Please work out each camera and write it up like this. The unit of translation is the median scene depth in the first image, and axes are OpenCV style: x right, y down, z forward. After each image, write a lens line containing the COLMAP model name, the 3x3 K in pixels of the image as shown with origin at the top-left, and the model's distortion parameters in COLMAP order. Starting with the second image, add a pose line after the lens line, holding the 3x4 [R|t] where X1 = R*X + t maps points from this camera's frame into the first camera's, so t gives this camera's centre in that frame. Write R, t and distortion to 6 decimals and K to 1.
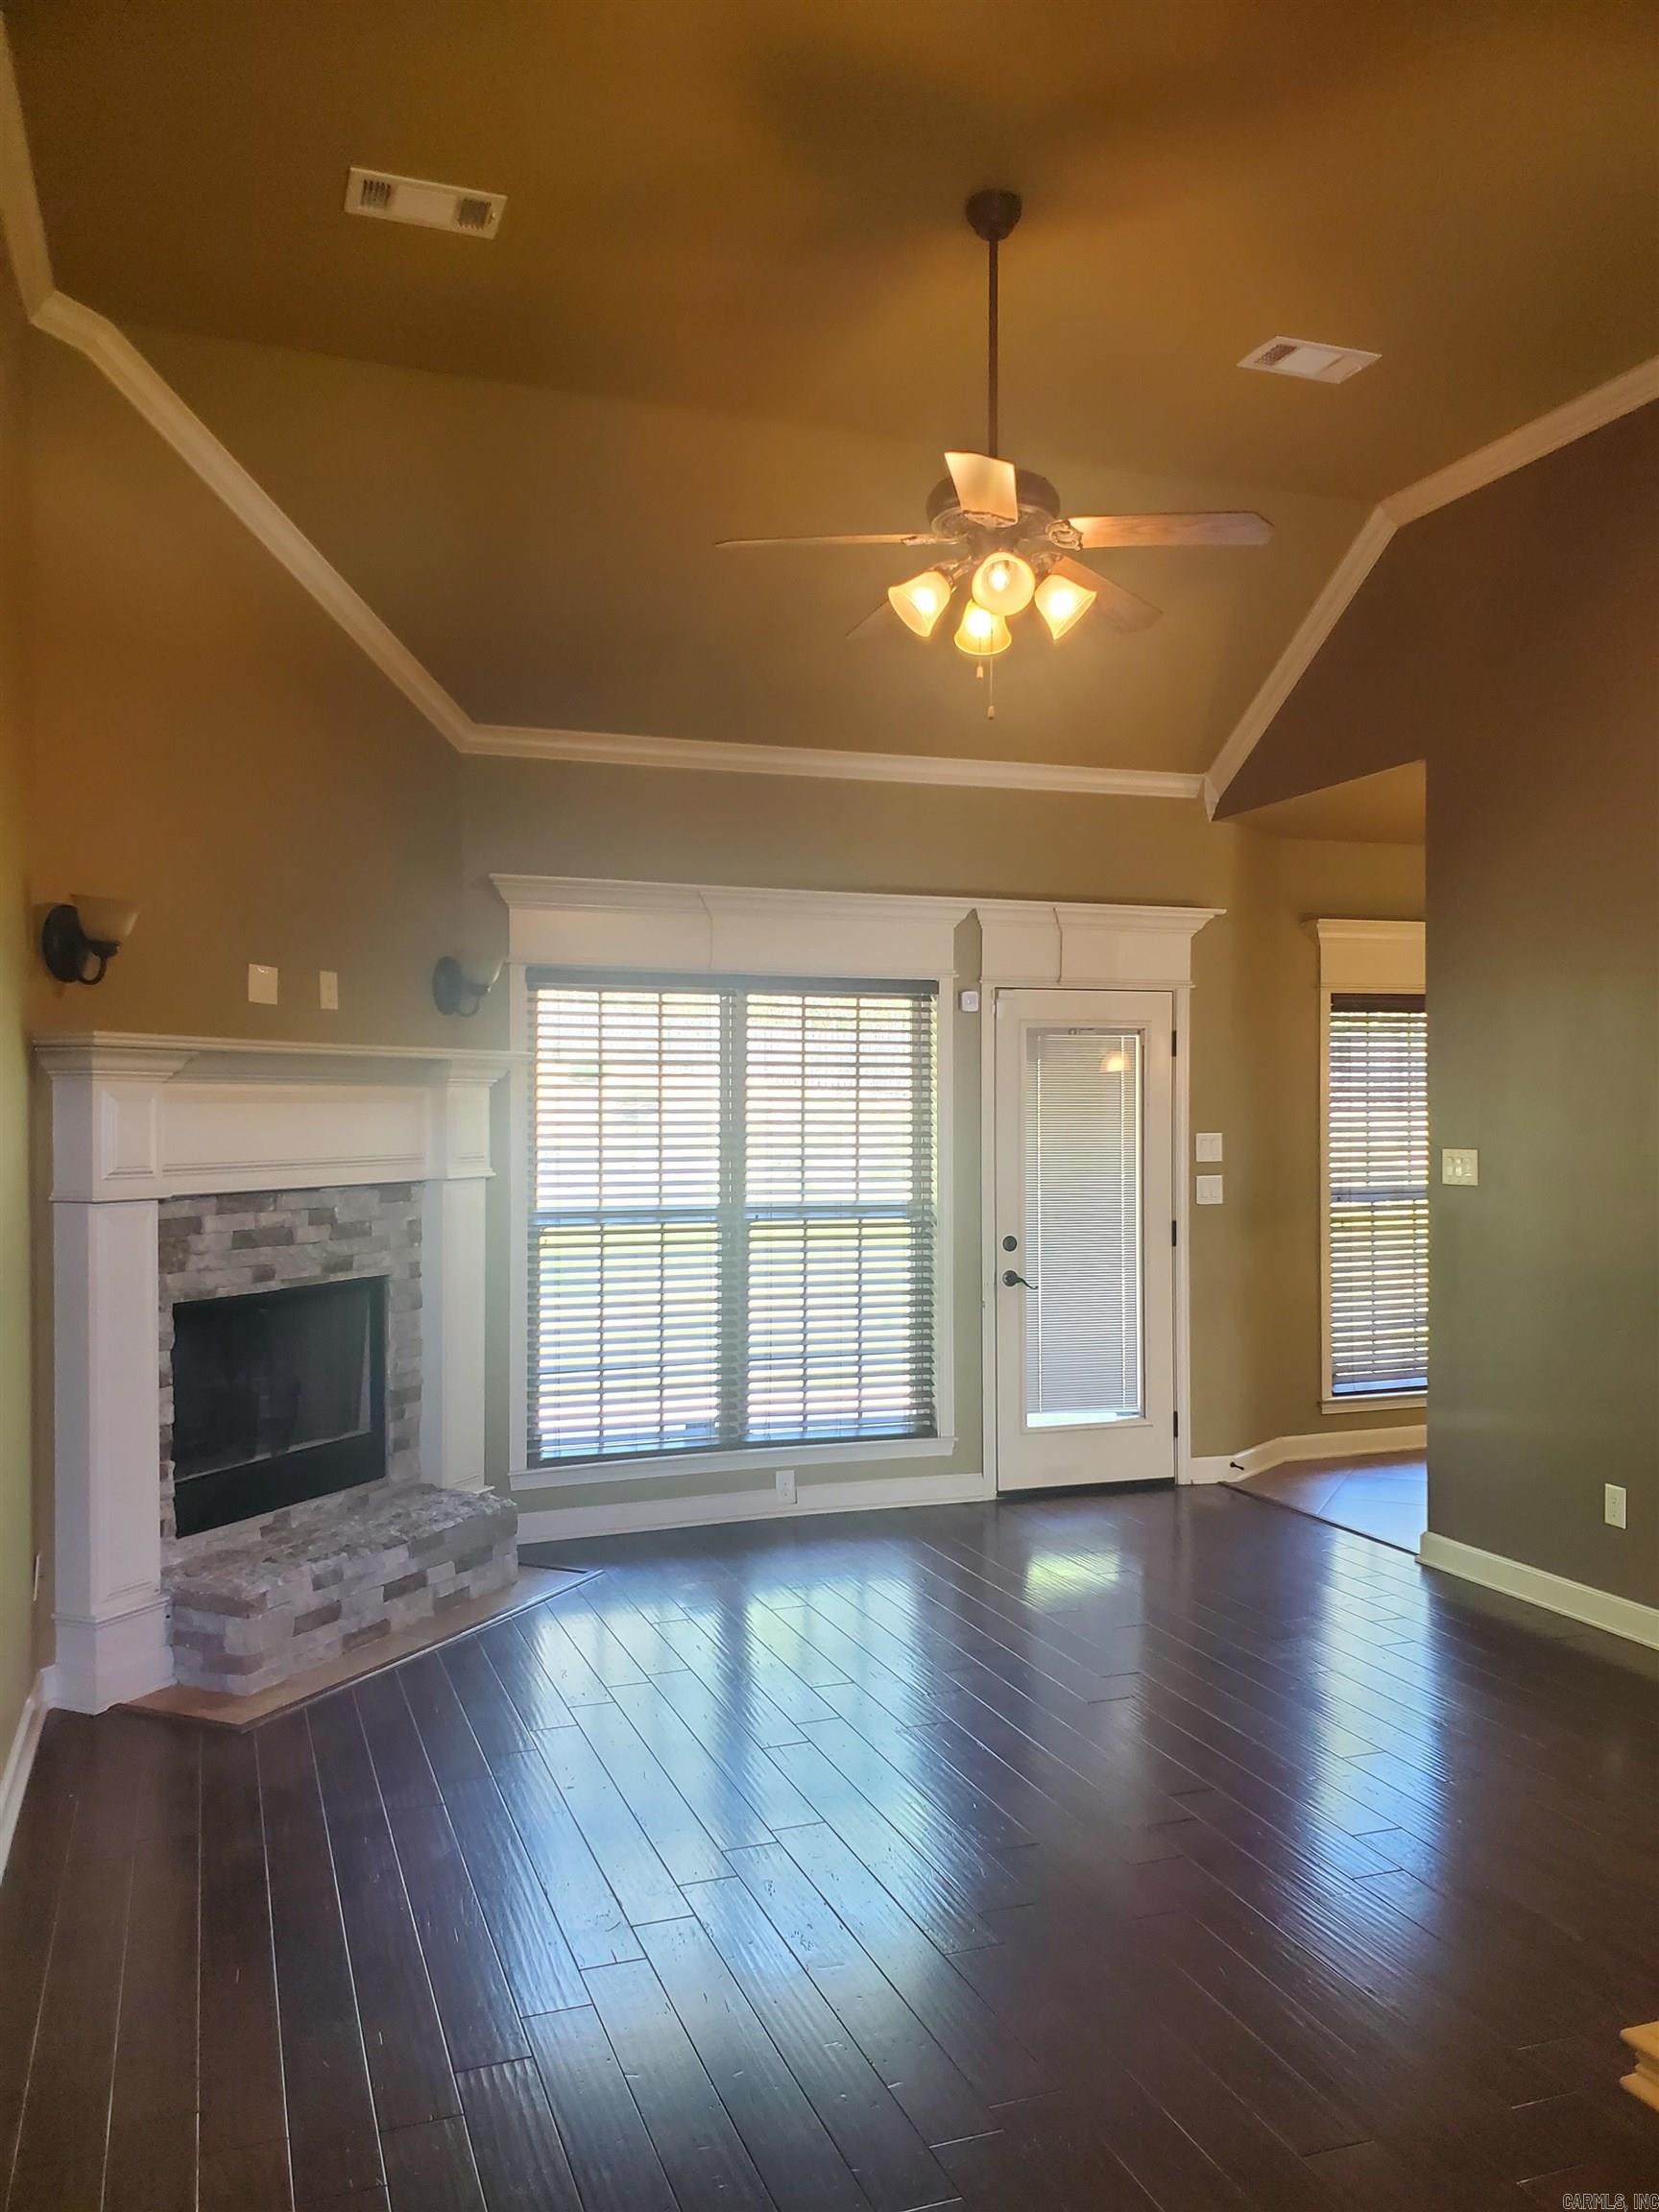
lens RADIAL K [[1702.5, 0, 800.9], [0, 1702.5, 1114.0], [0, 0, 1]] dist [0.080356, -0.193087]
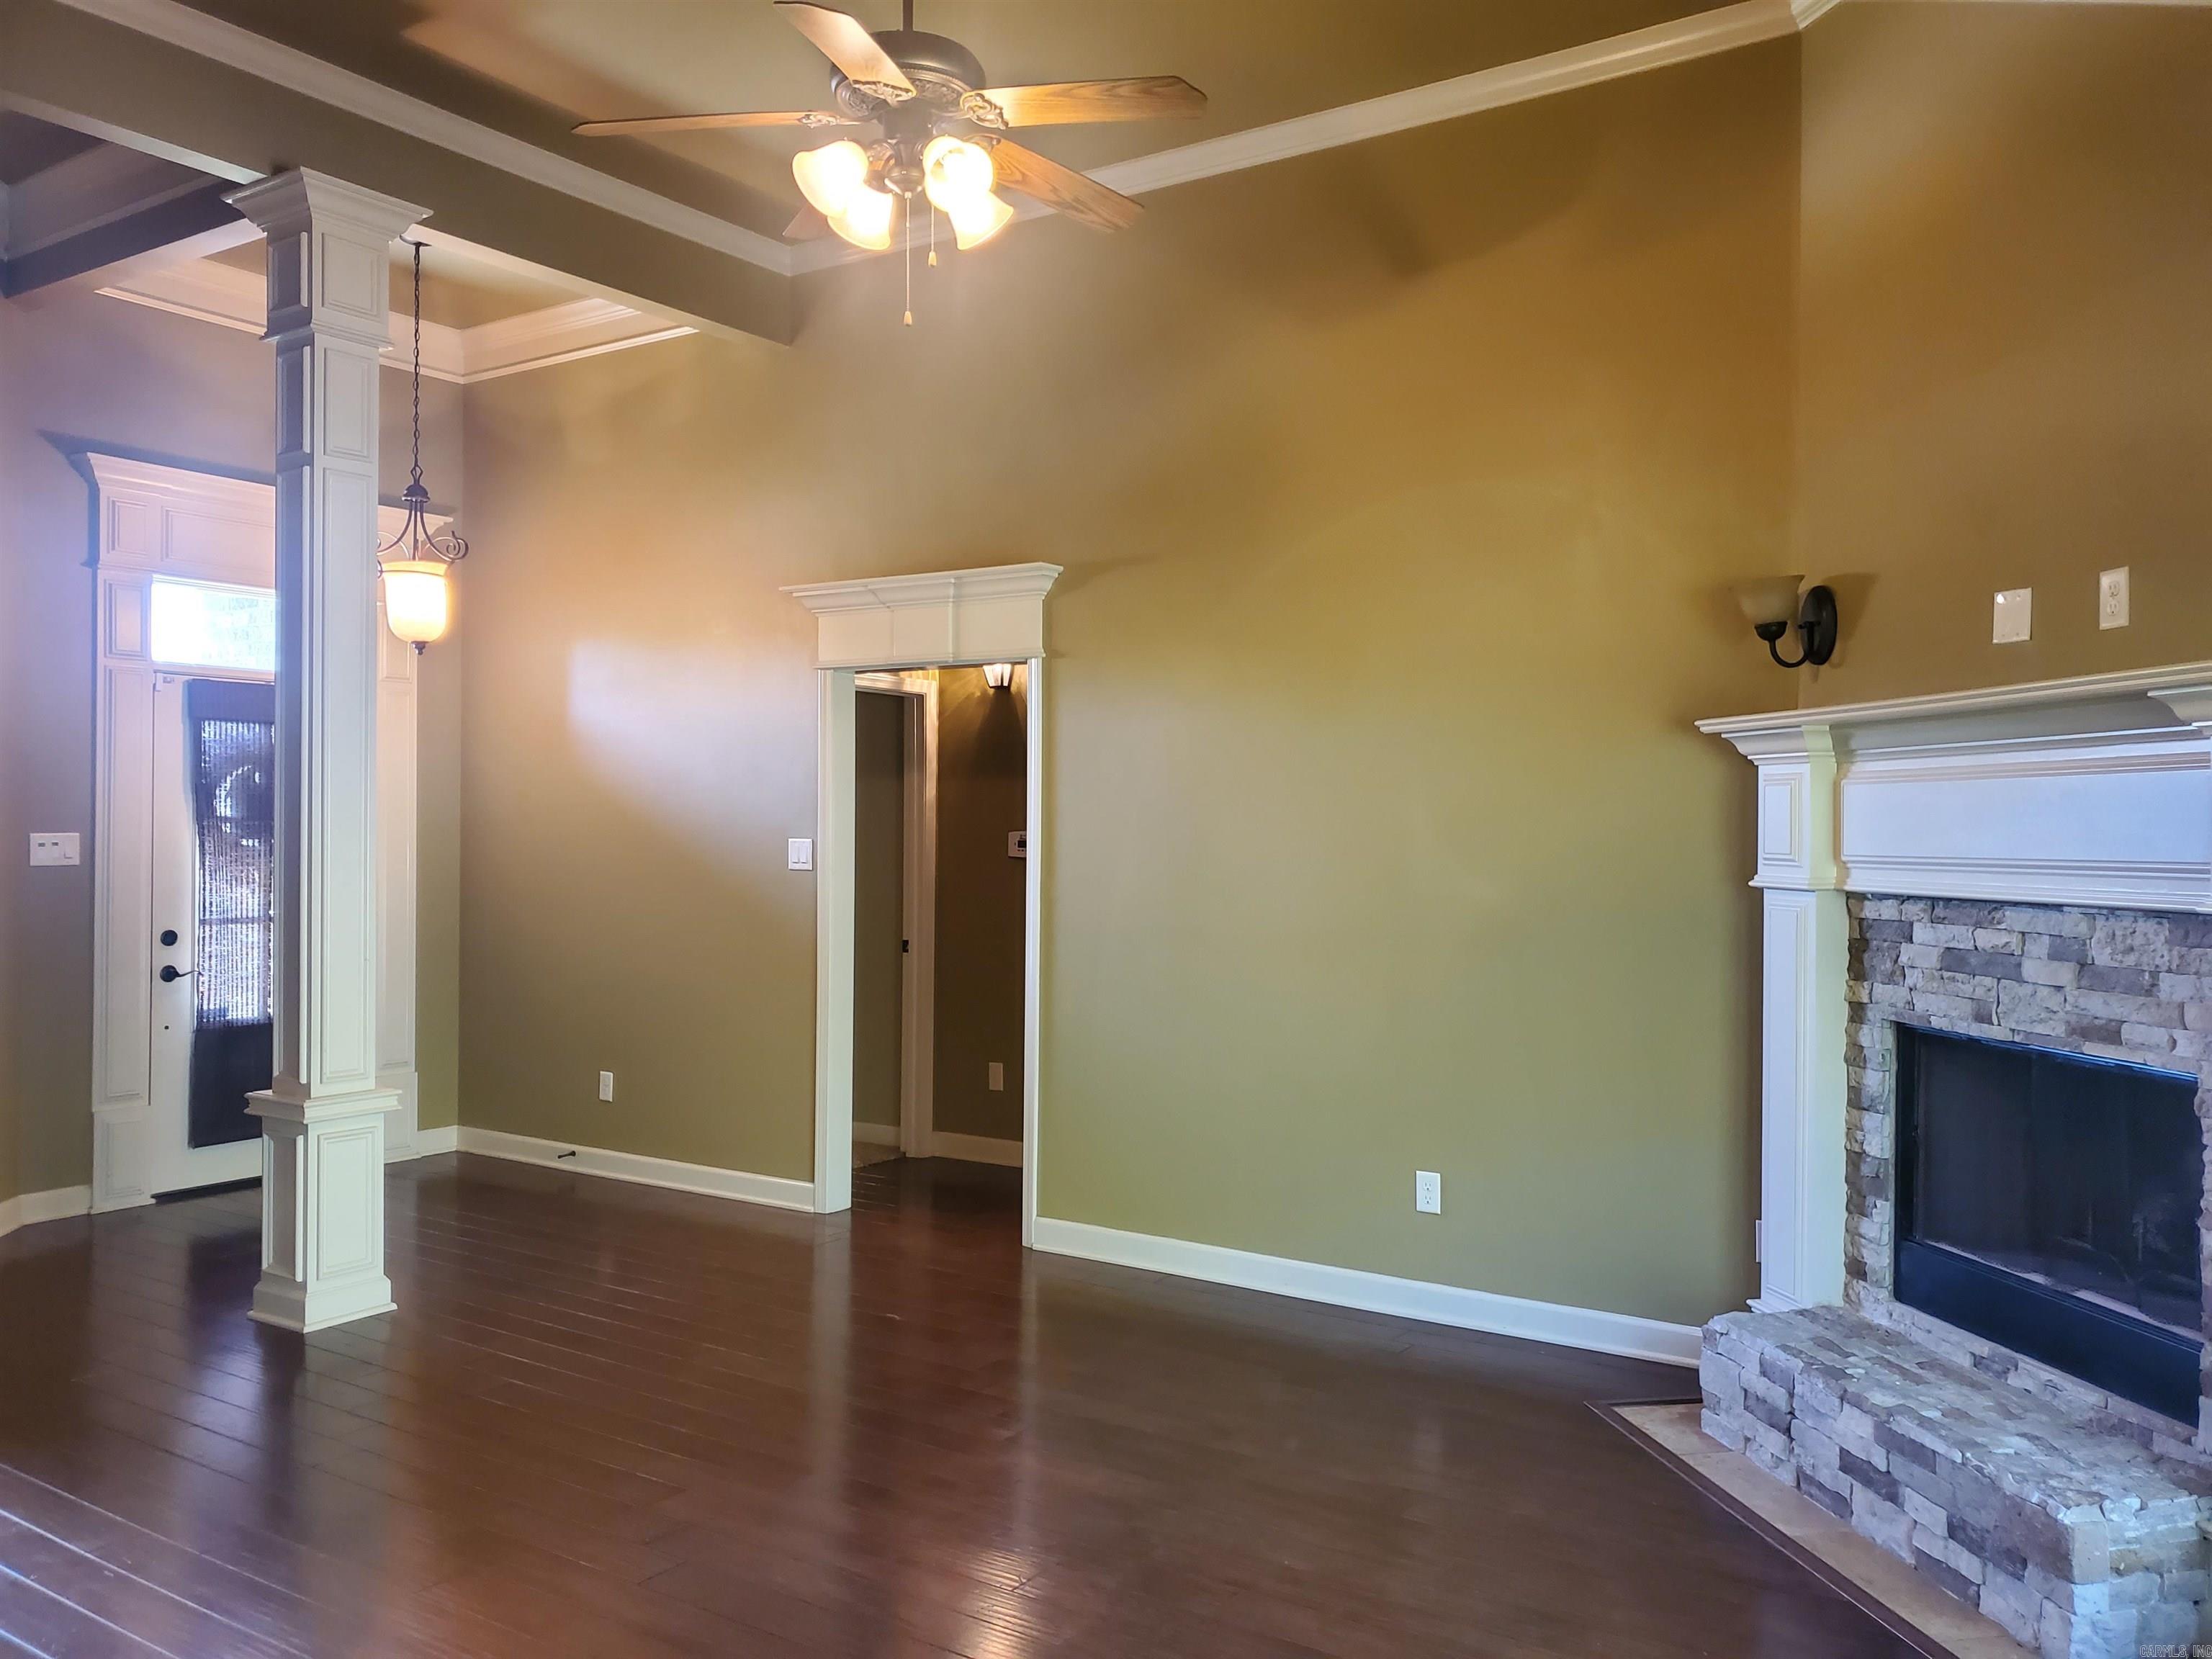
lens RADIAL K [[1715.6, 0, 1106.0], [0, 1715.6, 829.5], [0, 0, 1]] dist [0.015052, 0.006570]
pose [[-0.804627, 0.000752, -0.593780, 0.392372], [-0.002437, 0.999987, 0.004568, 0.011213], [0.593775, 0.005122, -0.804615, 1.258269]]
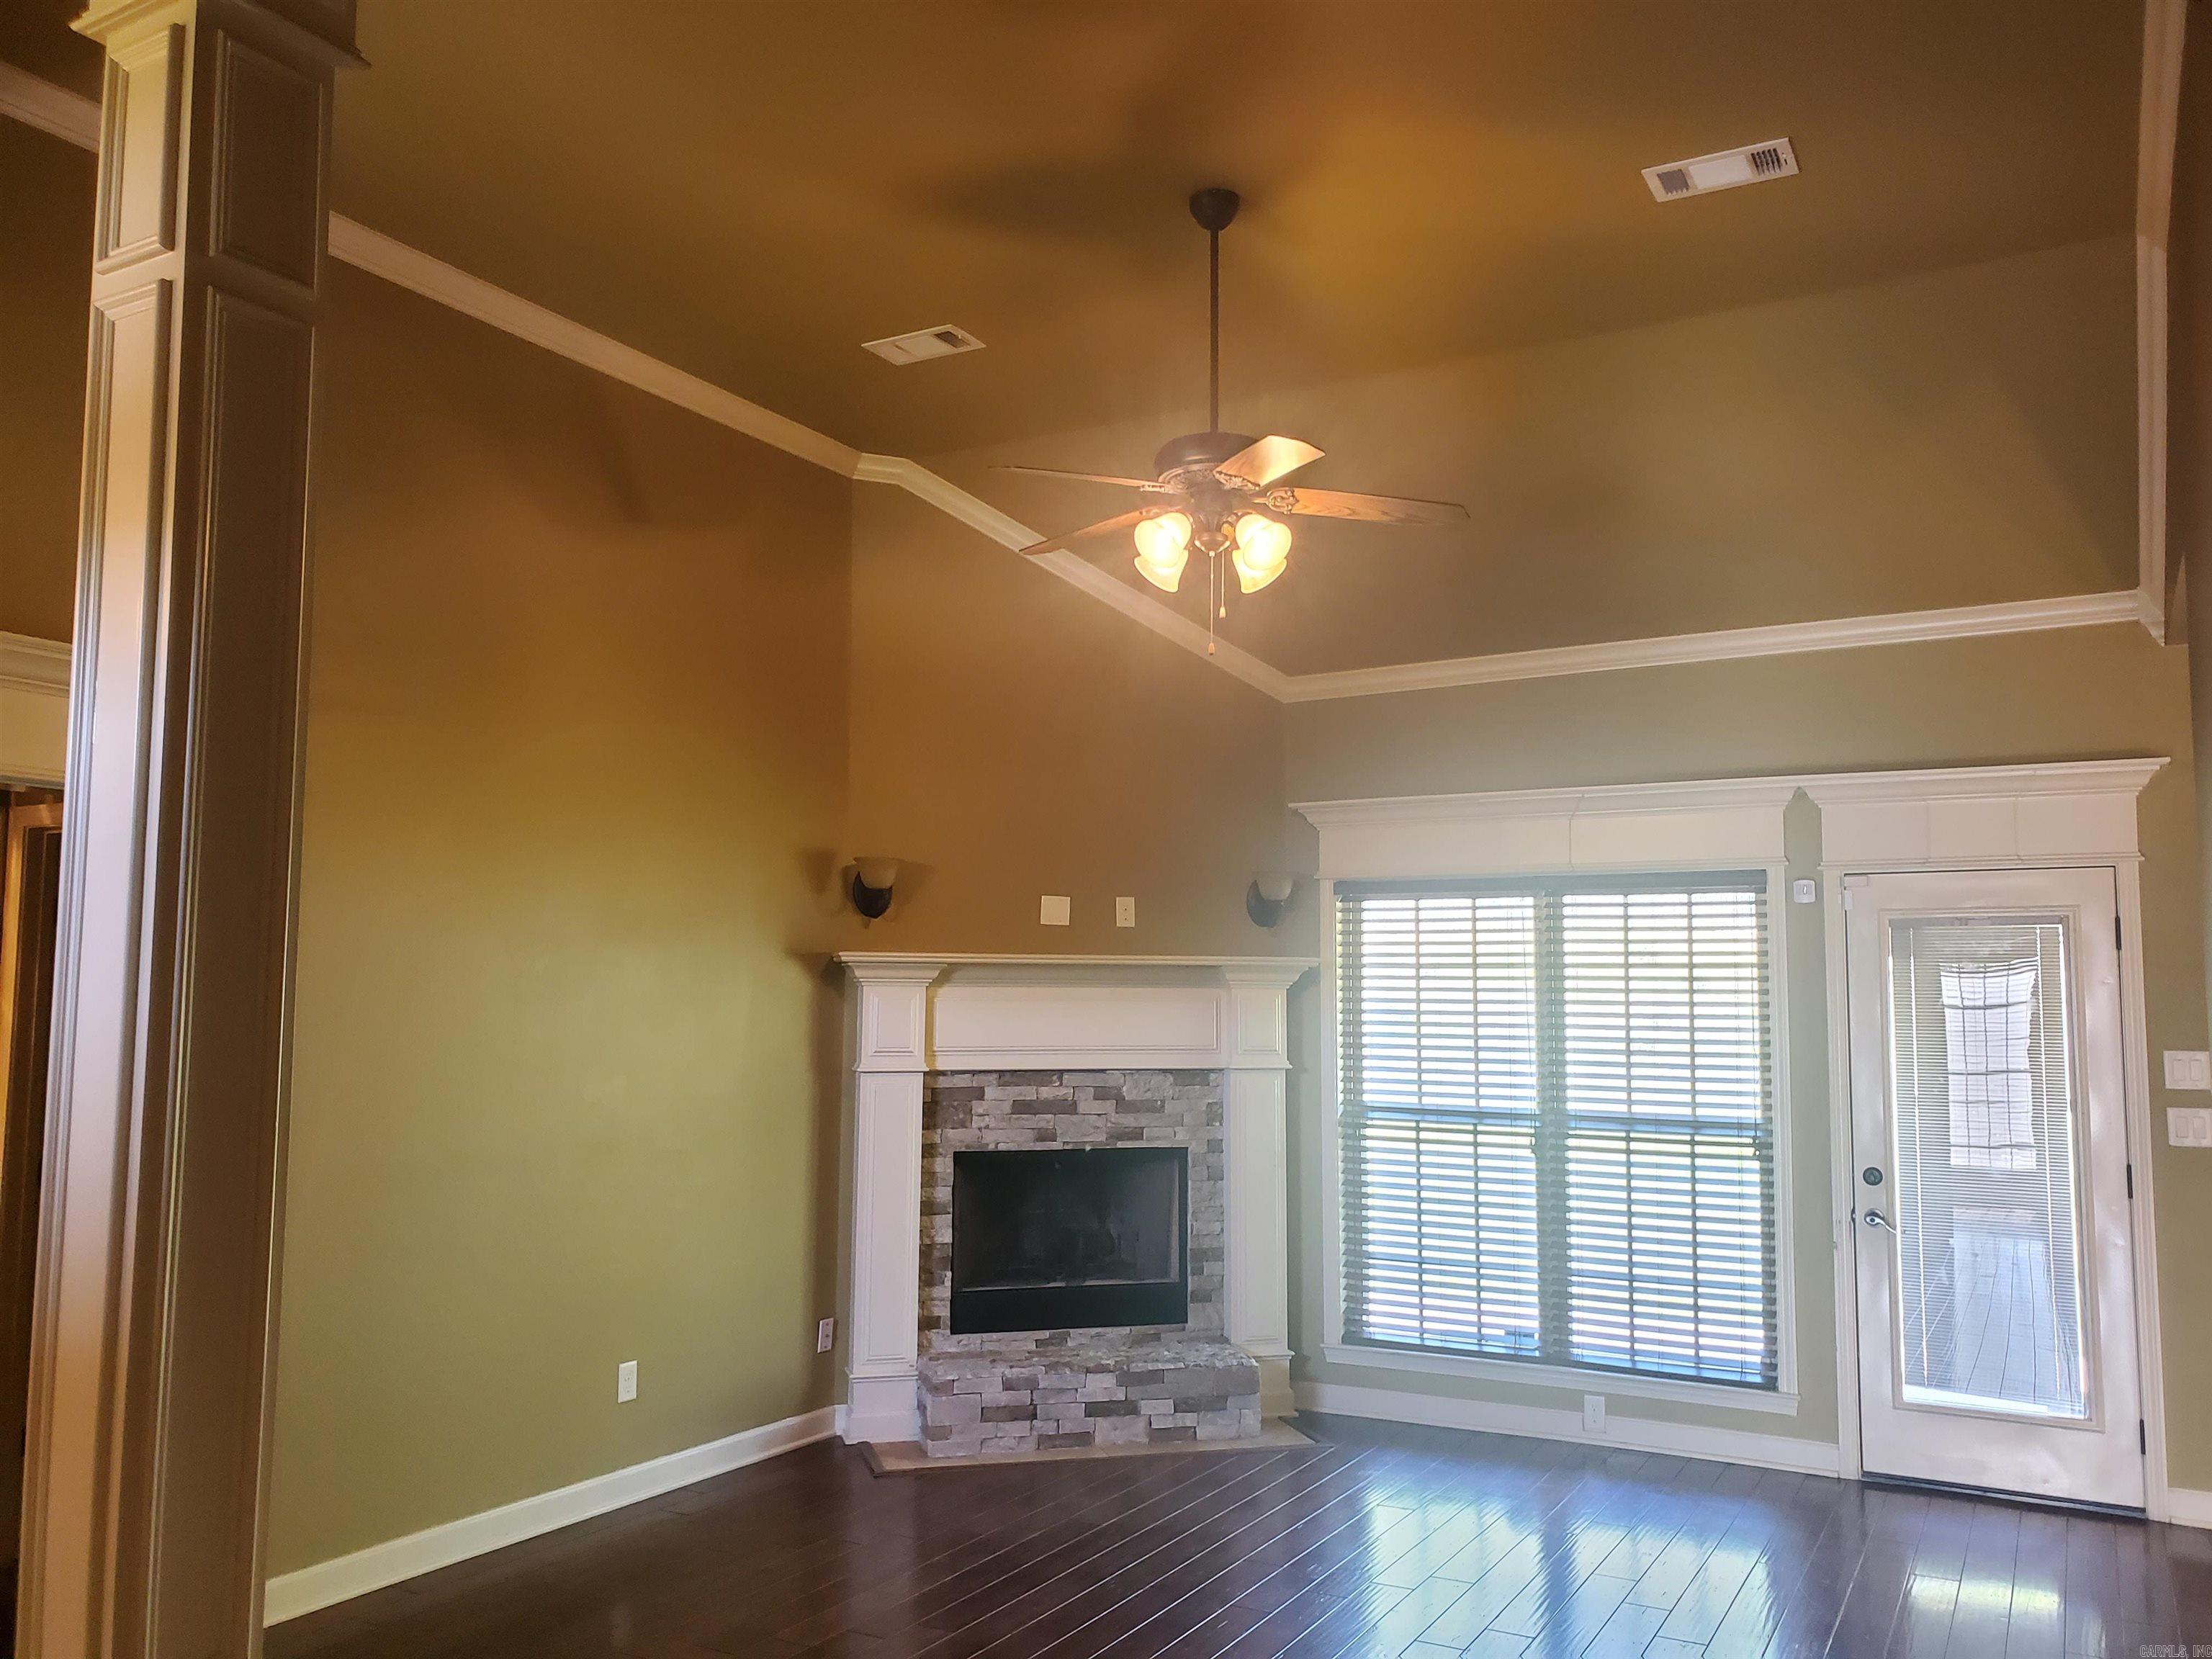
lens RADIAL K [[1691.9, 0, 1109.0], [0, 1691.9, 857.2], [0, 0, 1]] dist [0.211940, -0.583885]
pose [[0.650147, -0.057927, -0.757597, 0.640591], [-0.009754, 0.996371, -0.084554, -0.006827], [0.759746, 0.062362, 0.647223, 0.180630]]
